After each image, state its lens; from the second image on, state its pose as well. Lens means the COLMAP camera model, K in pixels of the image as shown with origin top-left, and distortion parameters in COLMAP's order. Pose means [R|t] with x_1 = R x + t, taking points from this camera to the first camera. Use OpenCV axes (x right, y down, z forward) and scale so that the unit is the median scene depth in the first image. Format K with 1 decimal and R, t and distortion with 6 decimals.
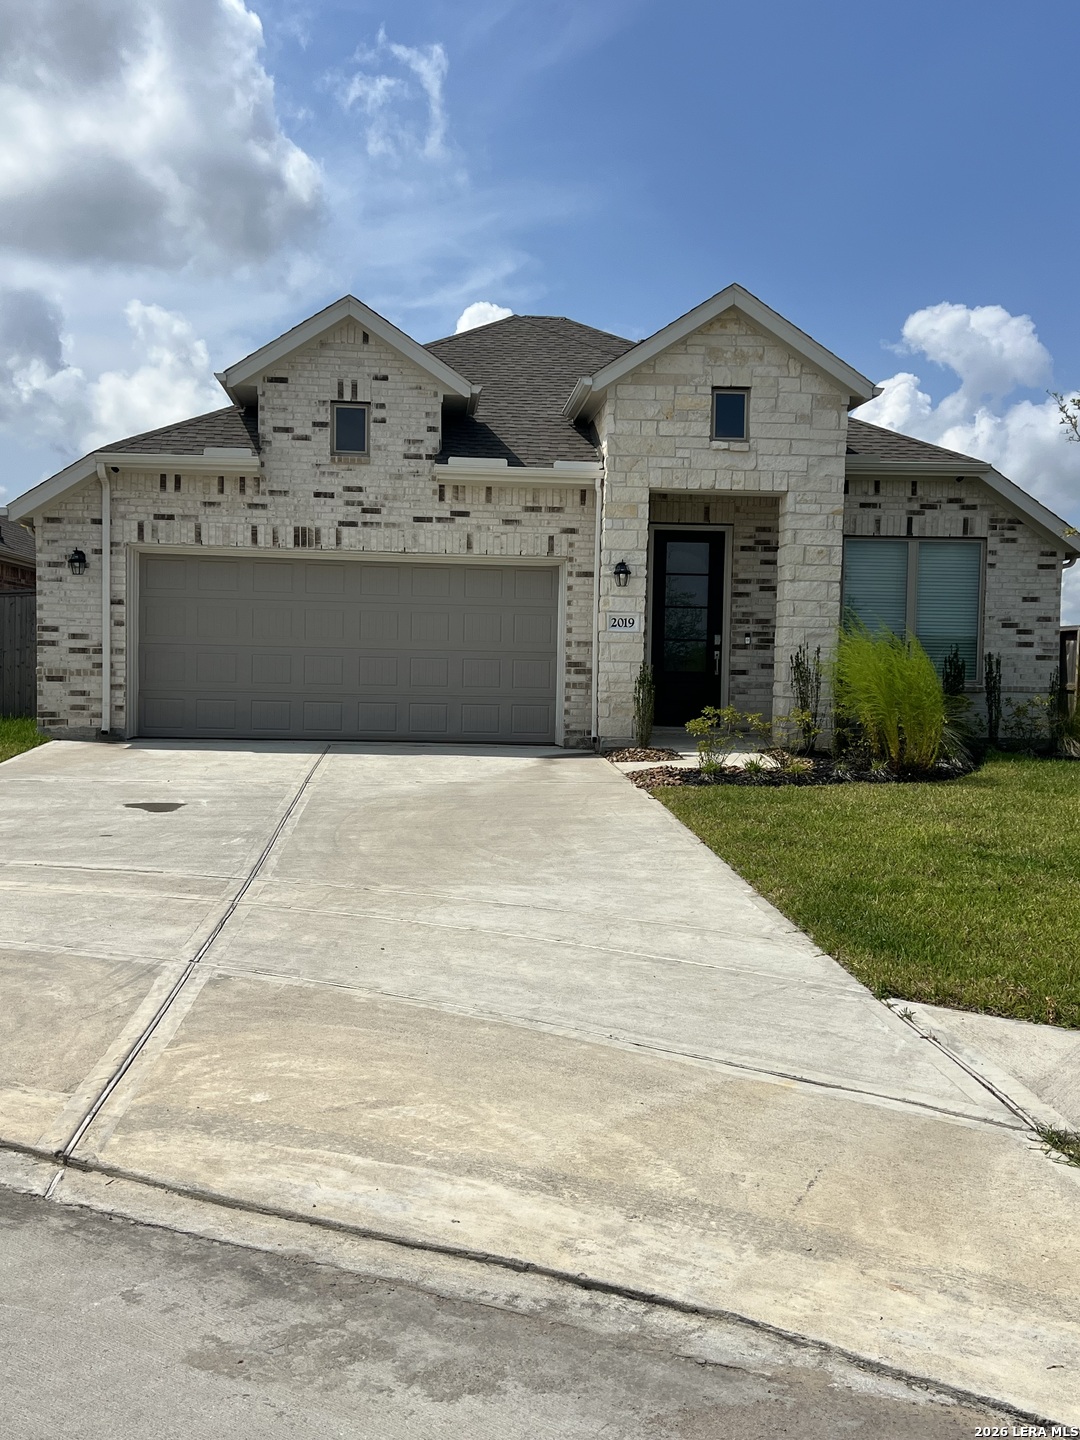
lens RADIAL K [[1402.6, 0, 540.0], [0, 1402.6, 720.0], [0, 0, 1]] dist [0.094423, -0.181558]
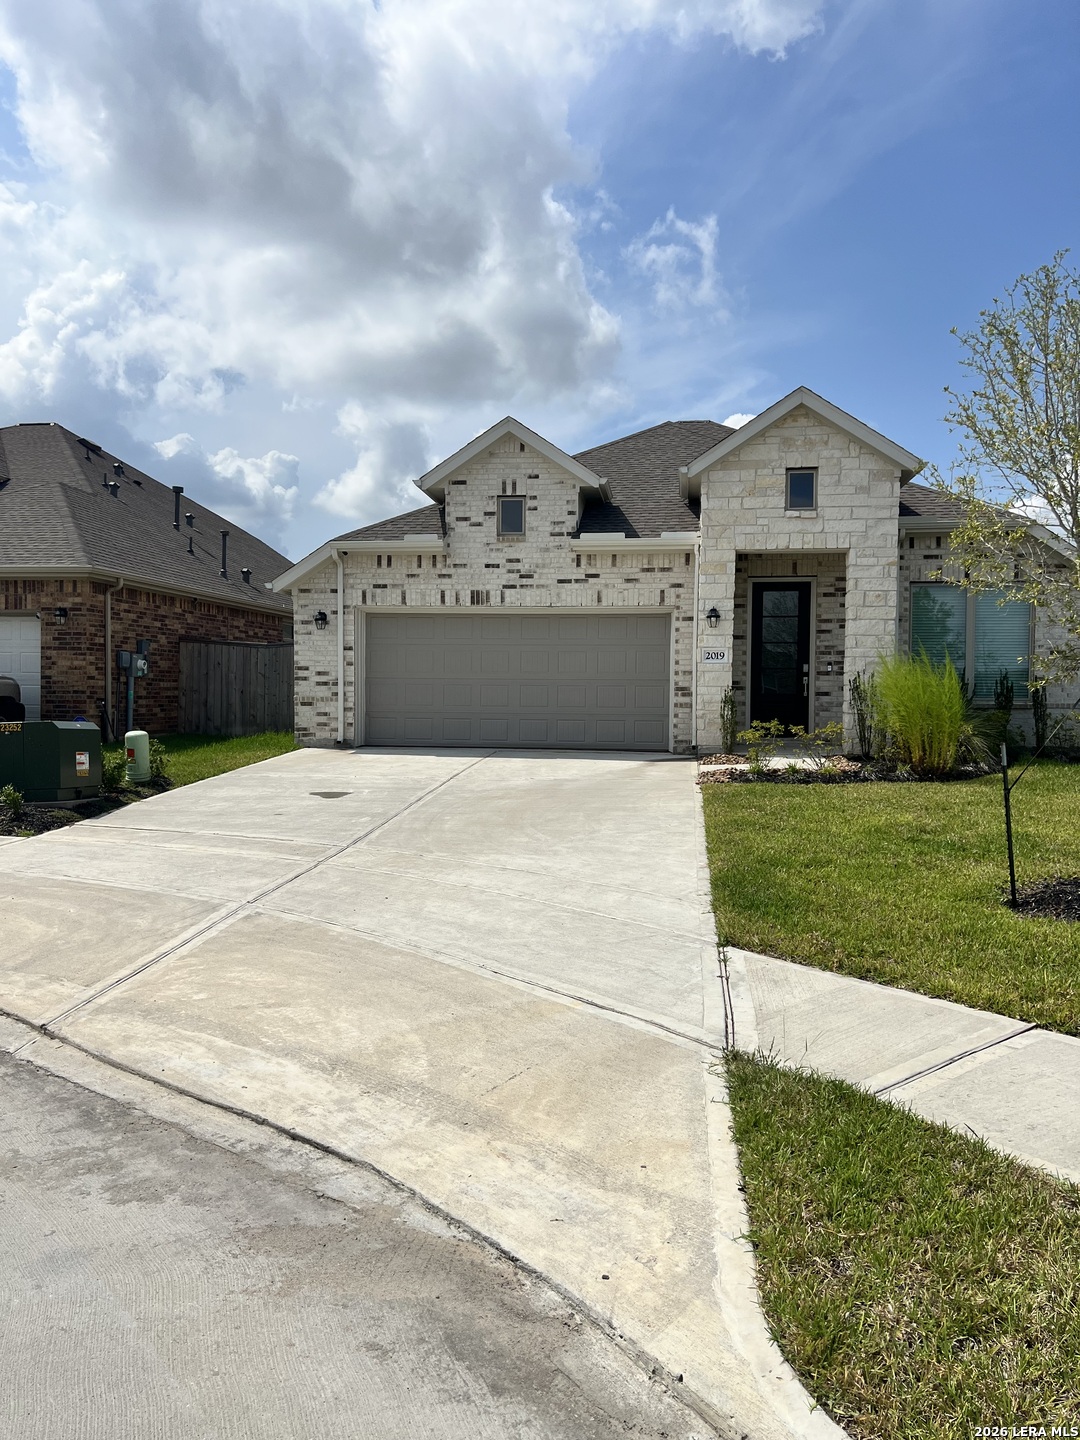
lens RADIAL K [[1078.2, 0, 545.8], [0, 1078.2, 726.1], [0, 0, 1]] dist [0.061759, -0.070544]
pose [[0.975600, -0.004889, -0.219502, 0.132703], [0.003120, 0.999960, -0.008409, 0.002651], [0.219534, 0.007519, 0.975576, 0.005567]]
